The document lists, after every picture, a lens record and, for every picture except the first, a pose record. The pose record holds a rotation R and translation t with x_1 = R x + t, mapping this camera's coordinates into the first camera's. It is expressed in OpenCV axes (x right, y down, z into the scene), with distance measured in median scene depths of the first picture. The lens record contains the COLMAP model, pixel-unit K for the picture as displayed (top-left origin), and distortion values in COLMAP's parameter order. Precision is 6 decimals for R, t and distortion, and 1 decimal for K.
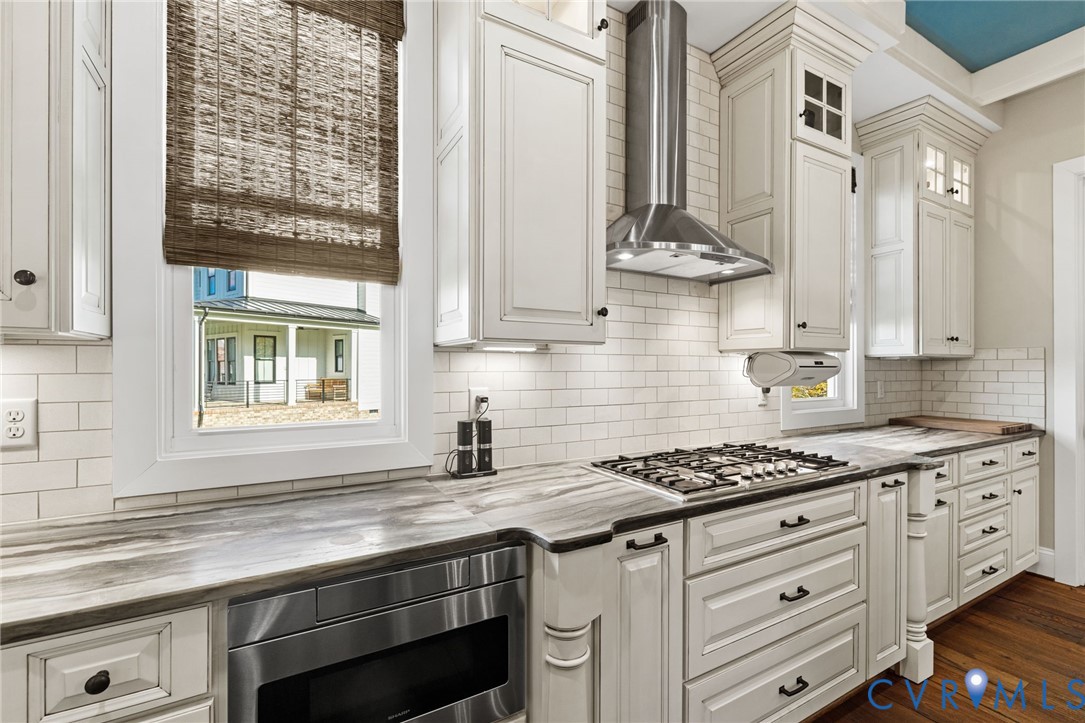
lens RADIAL K [[472.6, 0, 542.0], [0, 472.6, 361.5], [0, 0, 1]] dist [-0.002388, 0.001909]
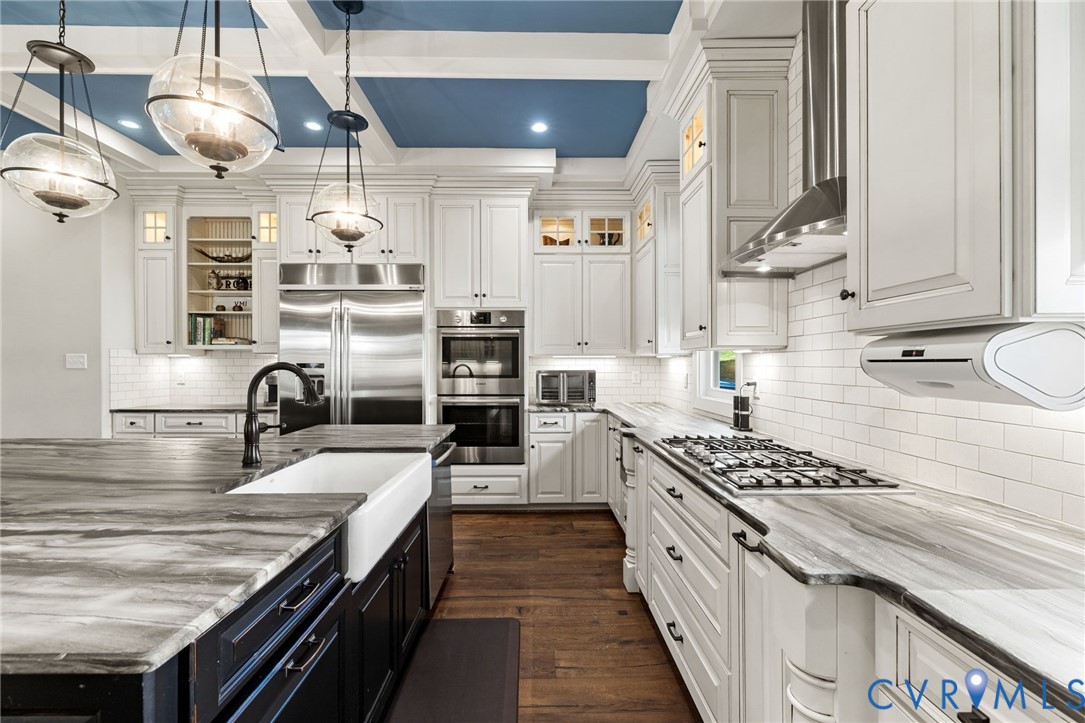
lens RADIAL K [[472.6, 0, 544.6], [0, 472.6, 364.1], [0, 0, 1]] dist [-0.002388, 0.001909]
pose [[-0.500240, -0.004154, -0.865877, 1.246177], [-0.000703, 0.999990, -0.004391, 0.017687], [0.865886, -0.001588, -0.500238, 0.929309]]
